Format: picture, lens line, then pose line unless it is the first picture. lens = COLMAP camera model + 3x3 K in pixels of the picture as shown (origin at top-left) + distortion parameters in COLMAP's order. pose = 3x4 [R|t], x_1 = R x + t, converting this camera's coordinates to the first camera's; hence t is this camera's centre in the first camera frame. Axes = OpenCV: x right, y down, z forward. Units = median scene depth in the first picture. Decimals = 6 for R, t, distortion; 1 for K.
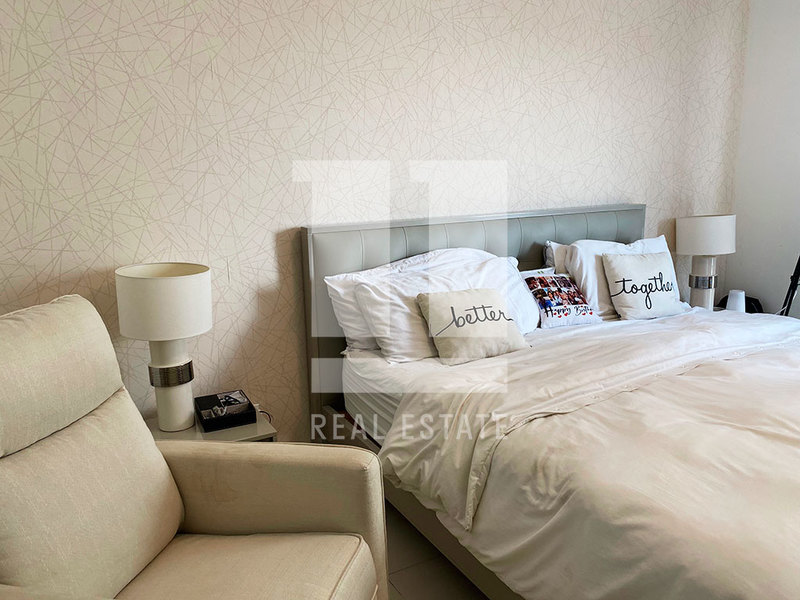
lens RADIAL K [[610.6, 0, 400.0], [0, 610.6, 300.0], [0, 0, 1]] dist [0.011170, -0.001269]
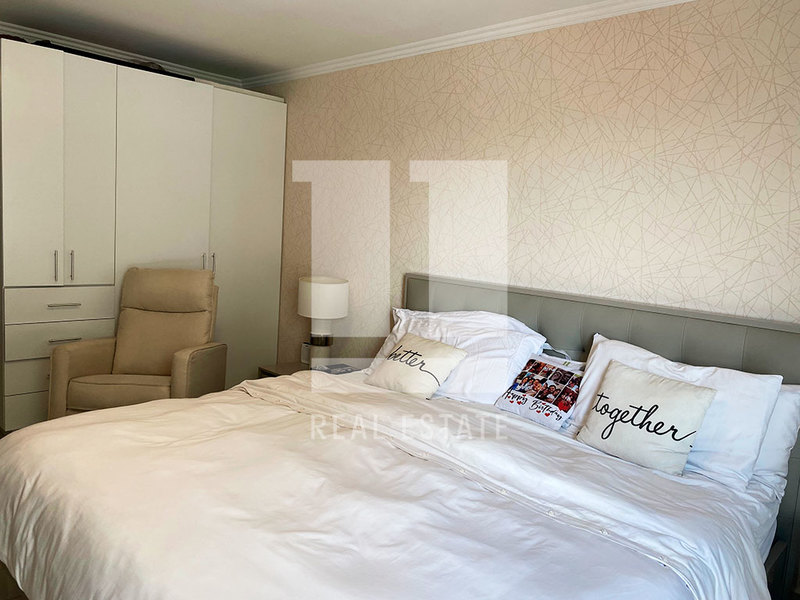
lens RADIAL K [[543.7, 0, 400.0], [0, 543.7, 300.0], [0, 0, 1]] dist [-0.001196, -0.001268]
pose [[0.345730, 0.163630, -0.923957, 0.871425], [-0.281938, 0.957293, 0.064037, -0.116311], [0.894976, 0.238359, 0.377099, 0.467174]]
